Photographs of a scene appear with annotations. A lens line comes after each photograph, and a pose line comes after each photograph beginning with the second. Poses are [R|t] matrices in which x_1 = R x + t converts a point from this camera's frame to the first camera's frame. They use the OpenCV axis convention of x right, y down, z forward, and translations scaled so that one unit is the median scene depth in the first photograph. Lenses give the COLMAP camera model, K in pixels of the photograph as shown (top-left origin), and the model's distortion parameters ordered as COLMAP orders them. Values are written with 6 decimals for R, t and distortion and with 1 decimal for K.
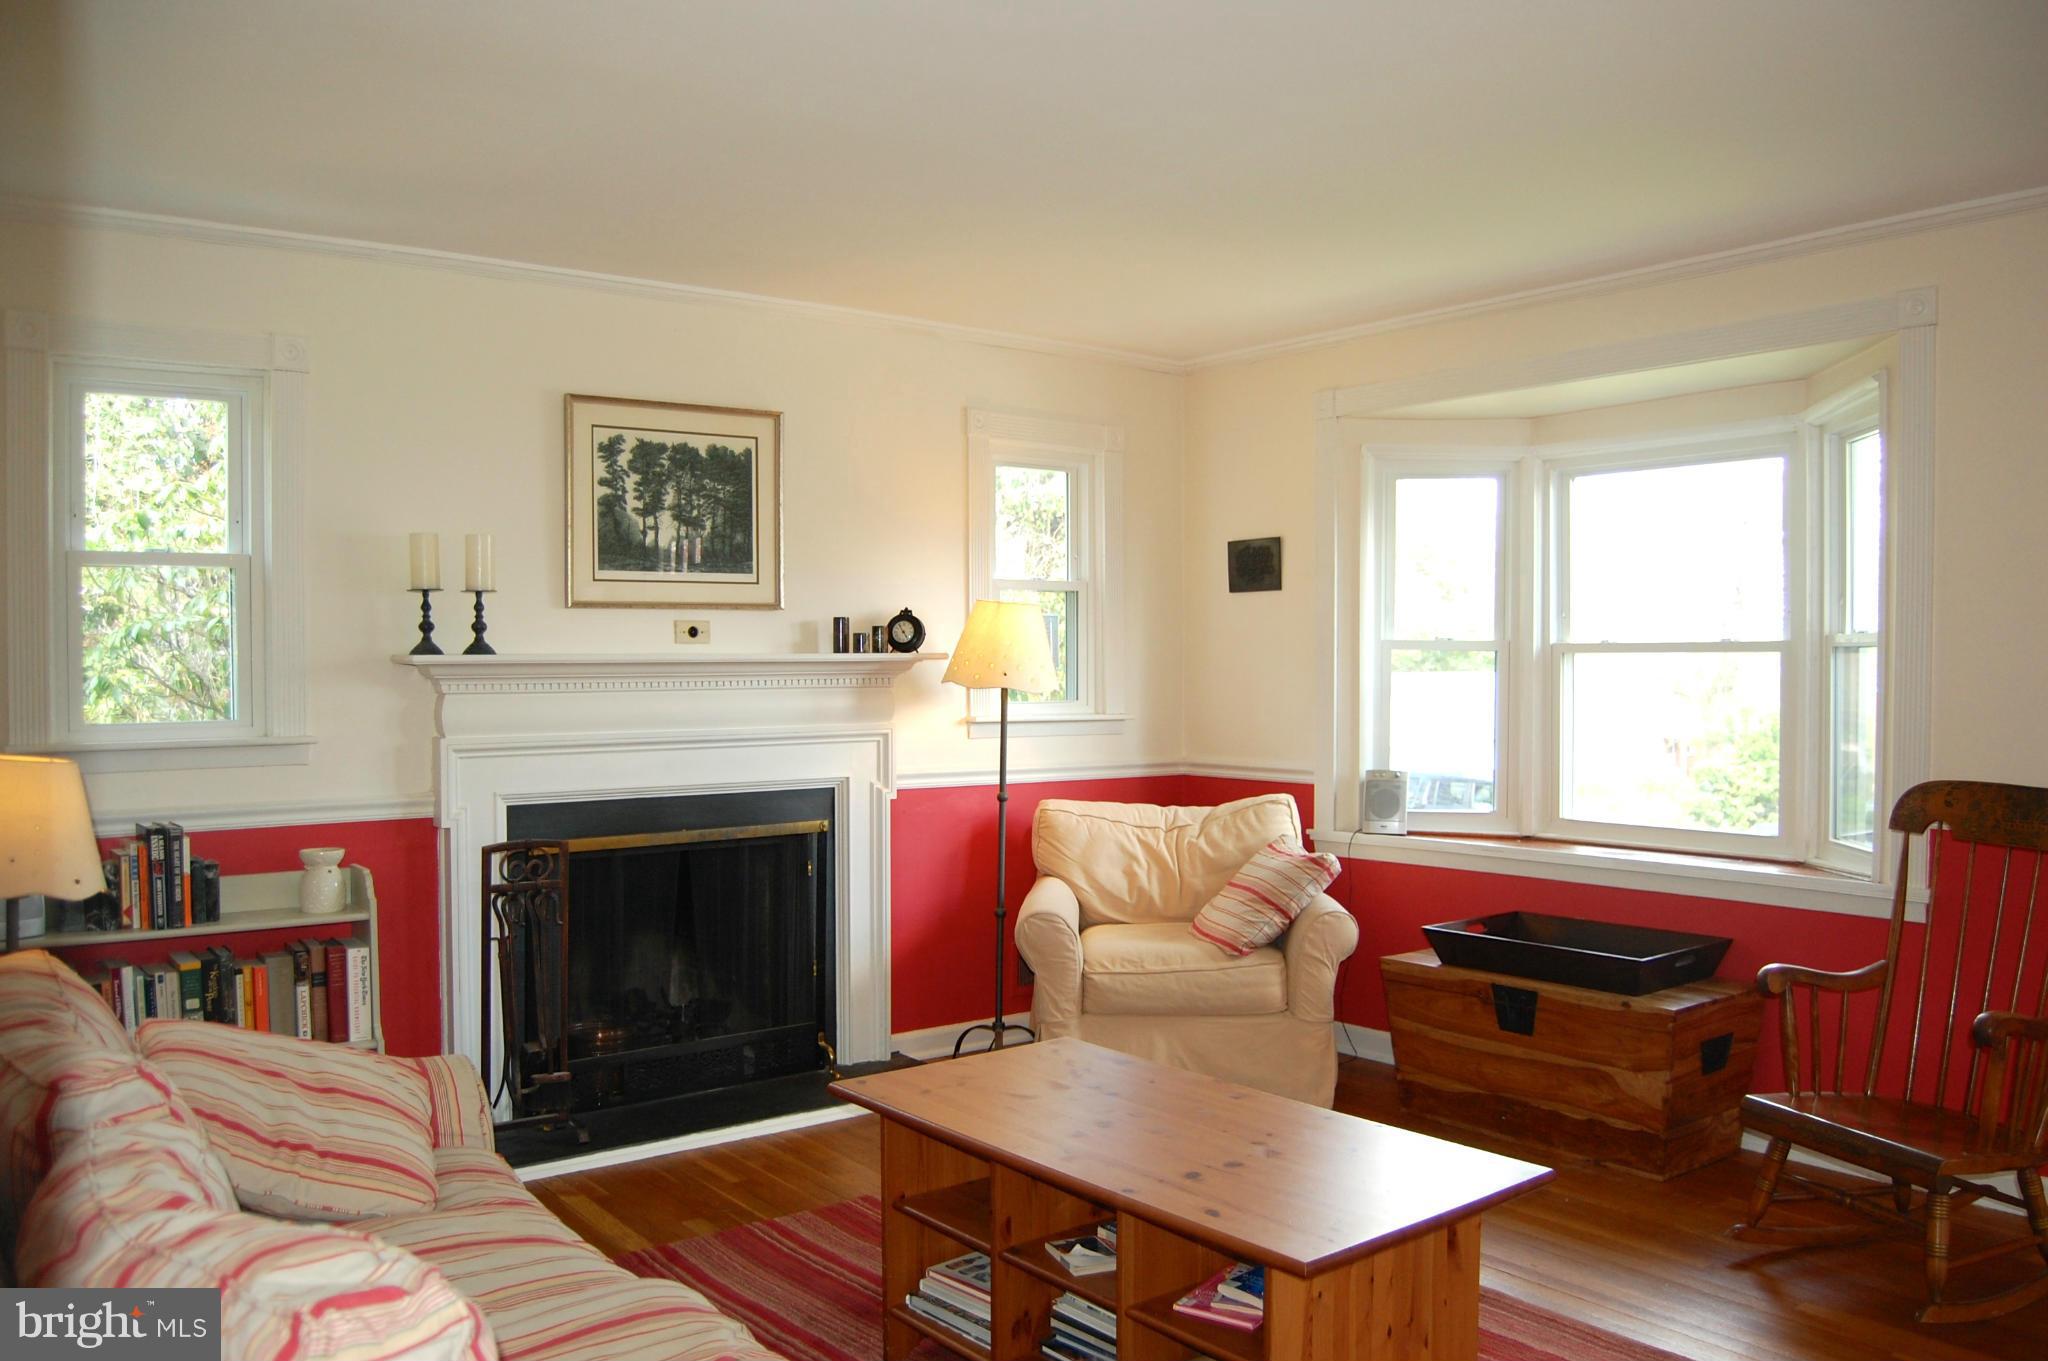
lens RADIAL K [[1609.3, 0, 1041.9], [0, 1609.3, 699.2], [0, 0, 1]] dist [-0.094114, 0.039637]
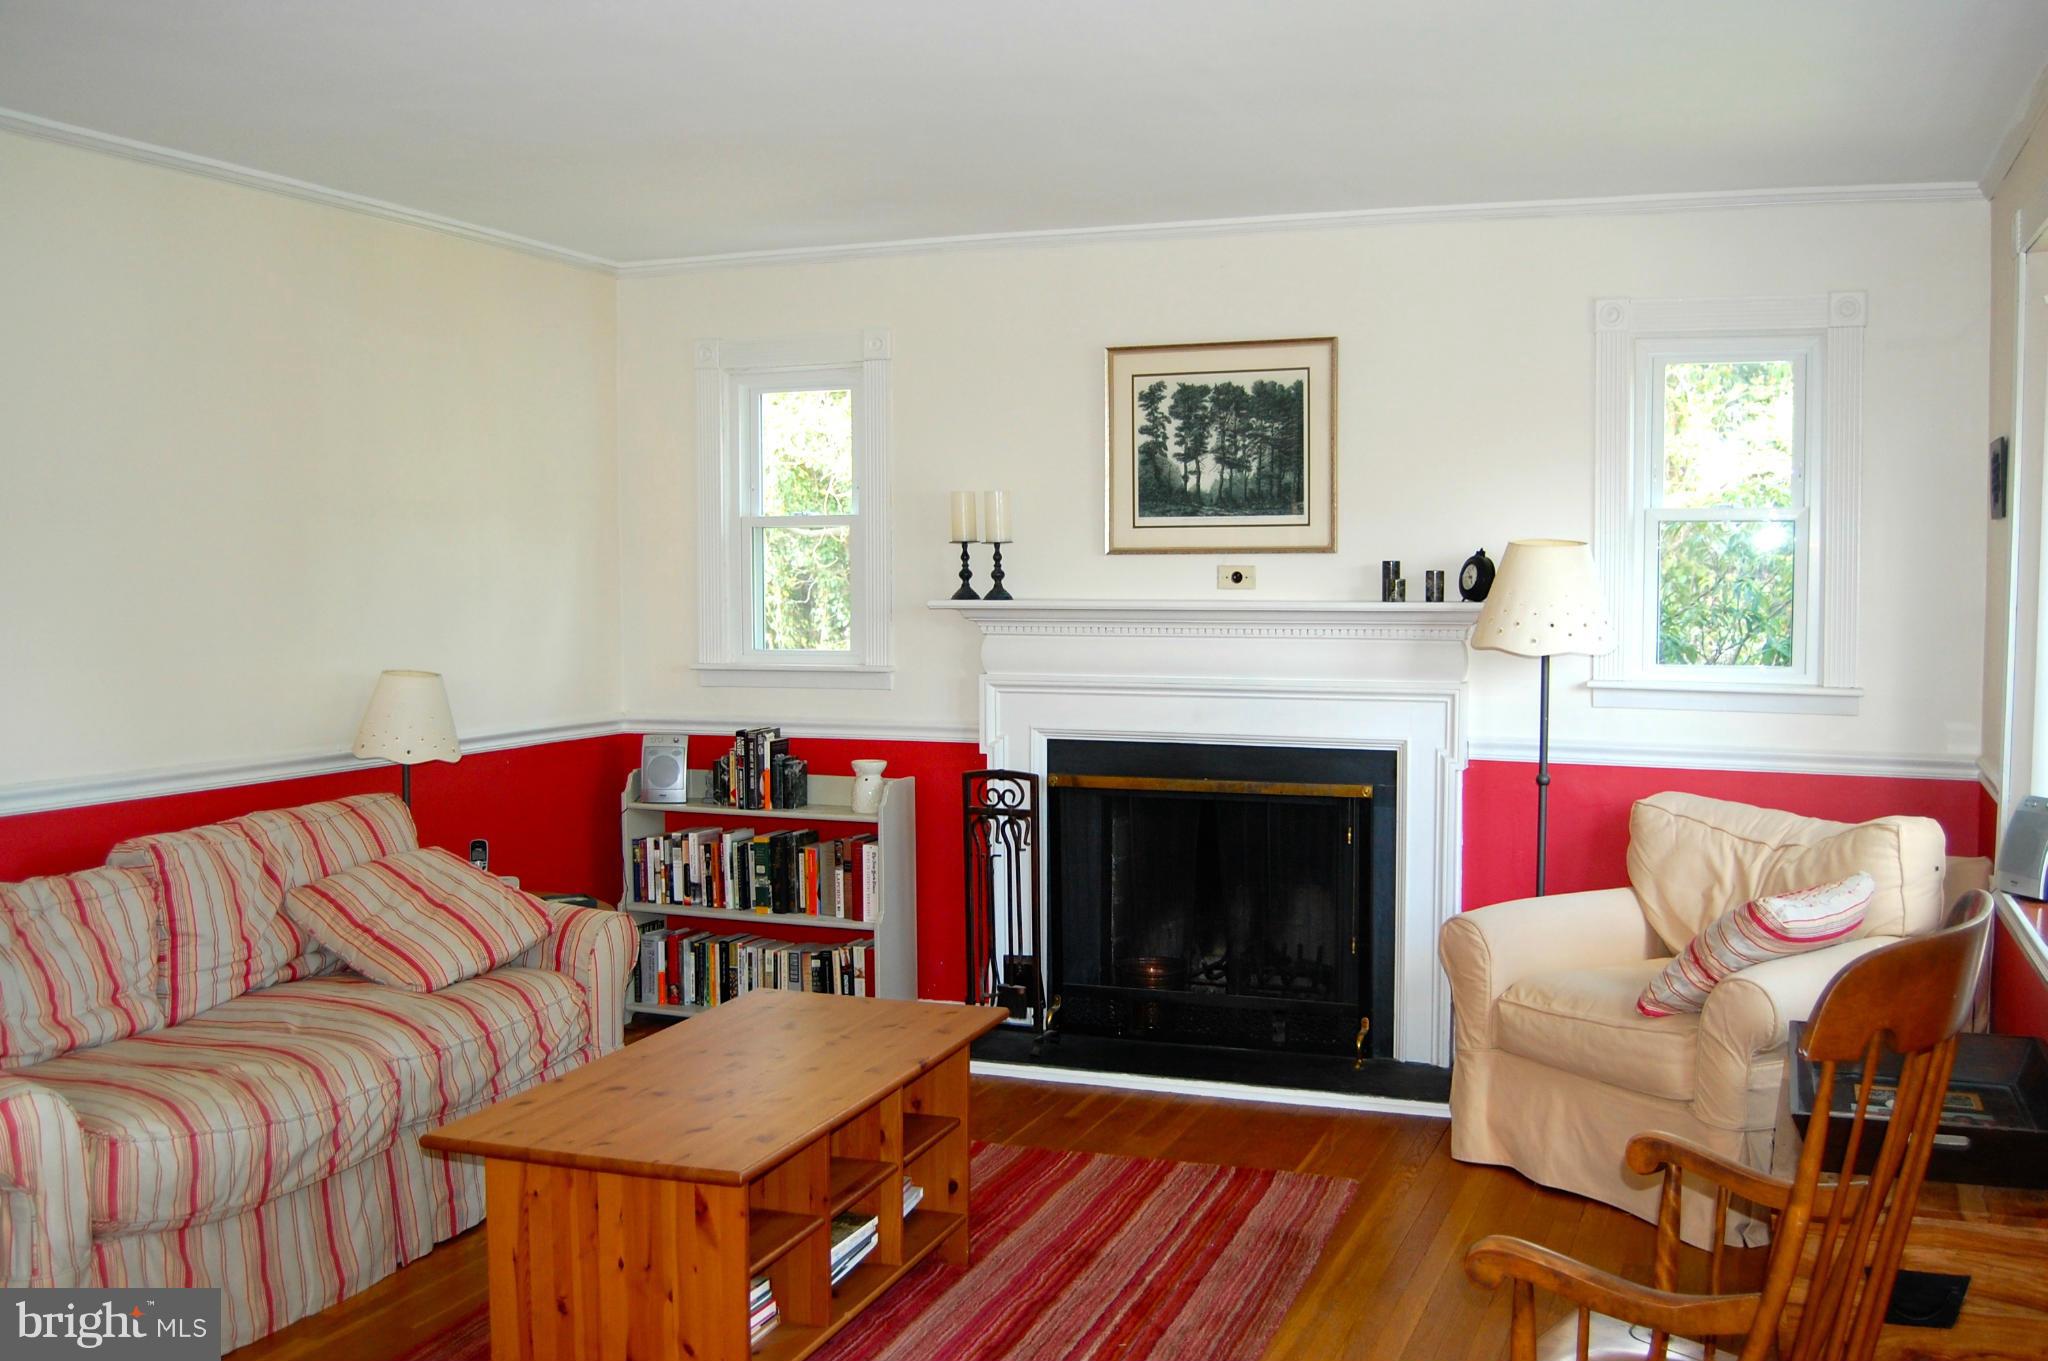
lens RADIAL K [[1979.0, 0, 1033.6], [0, 1979.0, 705.3], [0, 0, 1]] dist [-0.060313, -0.001431]
pose [[0.518857, 0.065033, -0.852384, 0.756349], [-0.021898, 0.997786, 0.062797, -0.037788], [0.854581, -0.013917, 0.519132, 0.276291]]
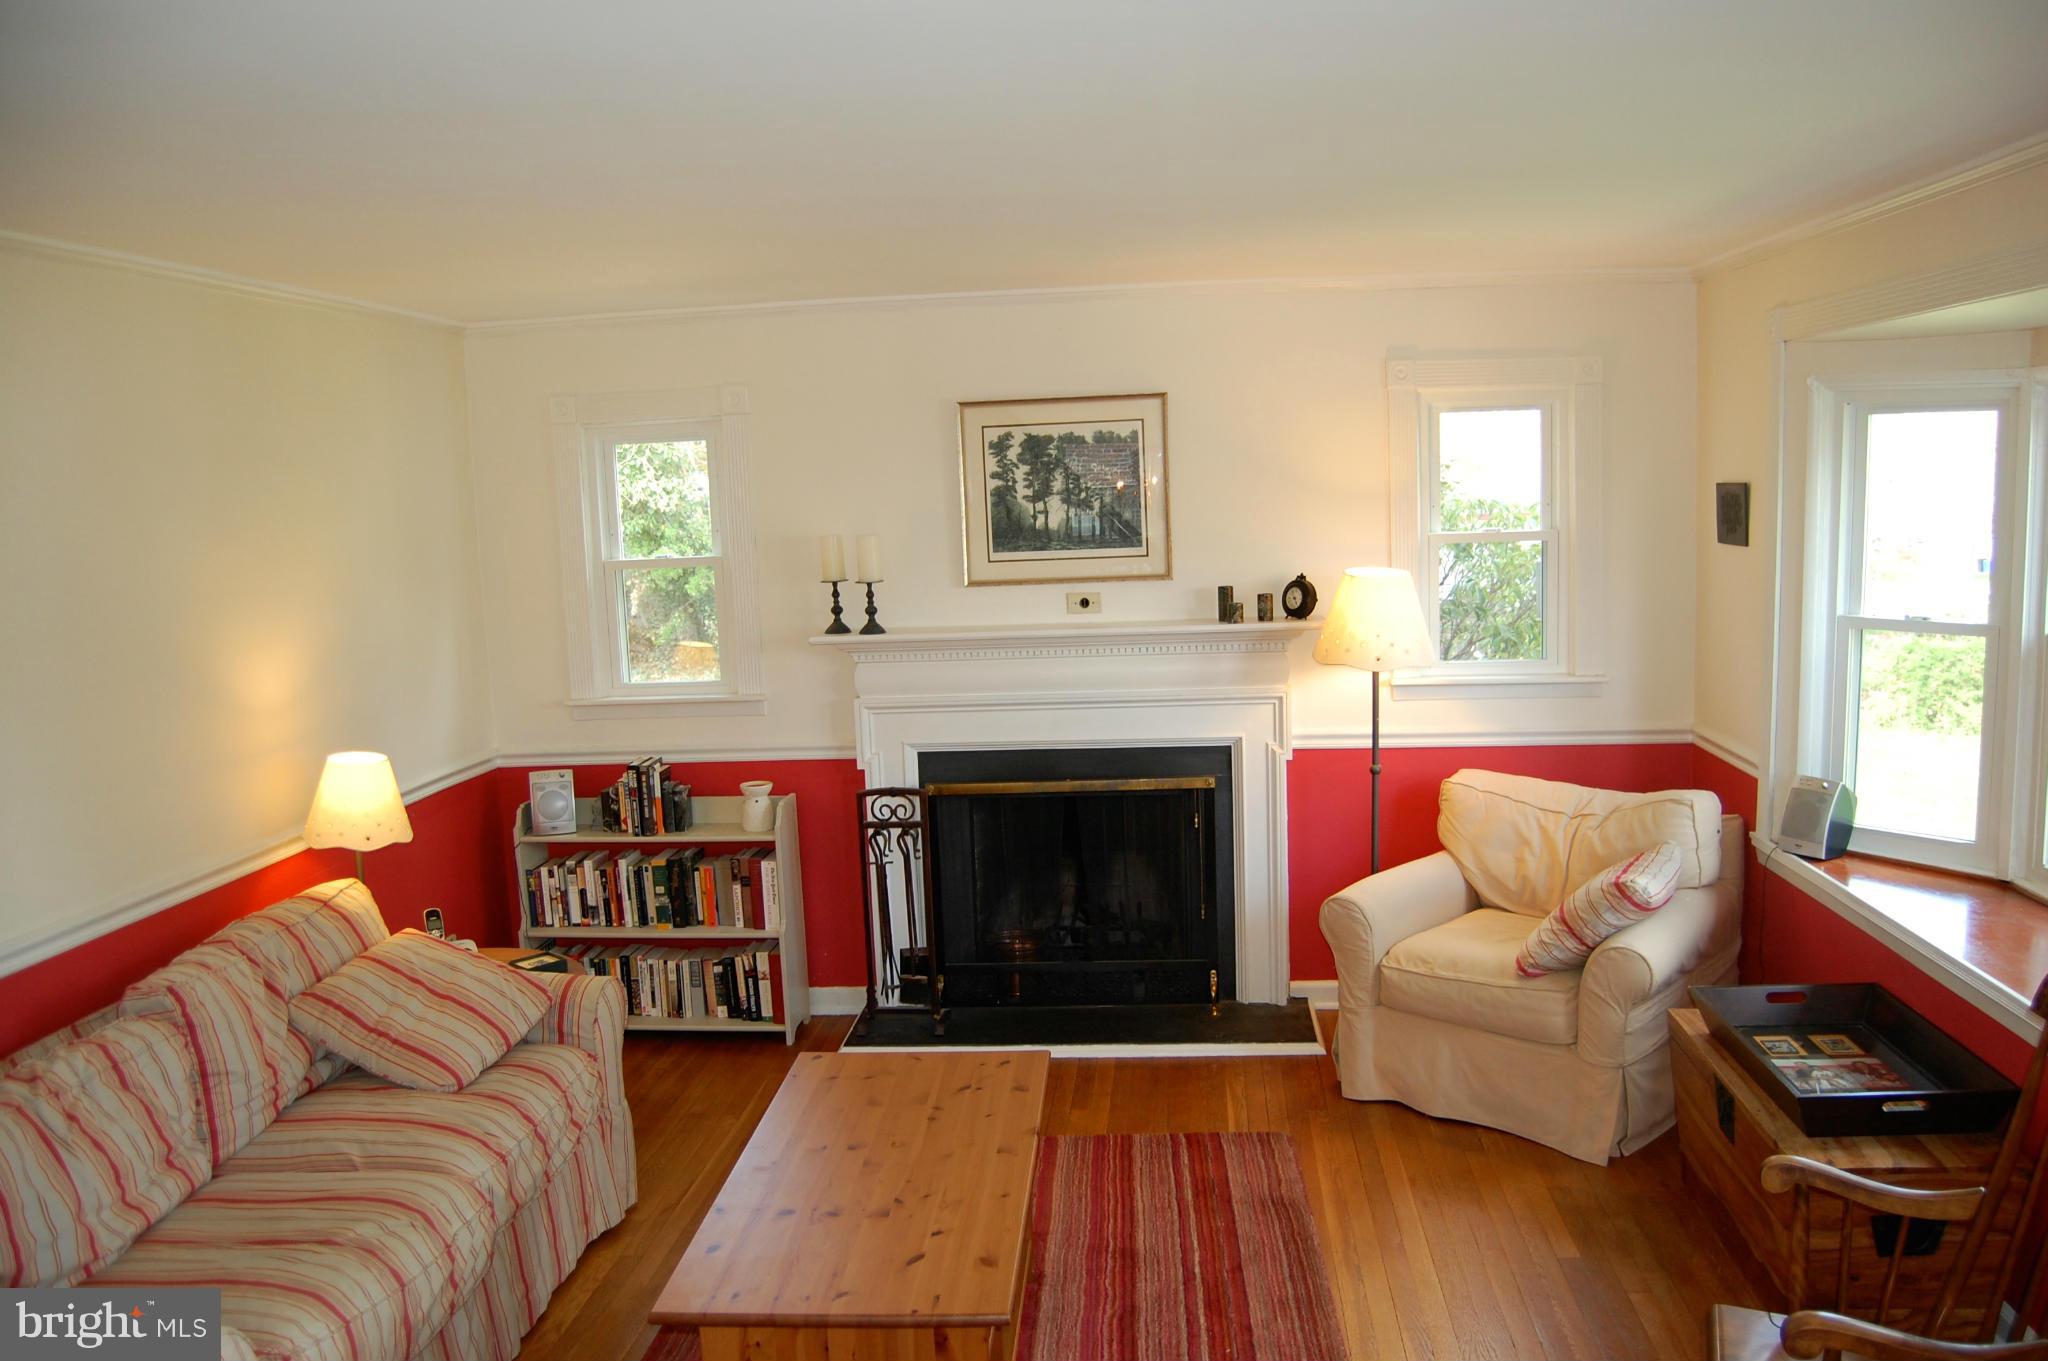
lens RADIAL K [[1609.3, 0, 1041.9], [0, 1609.3, 699.2], [0, 0, 1]] dist [-0.094114, 0.039637]
pose [[0.734739, 0.071412, -0.674581, 0.526157], [0.017217, 0.992160, 0.123784, -0.116169], [0.678132, -0.102563, 0.727749, 0.163865]]
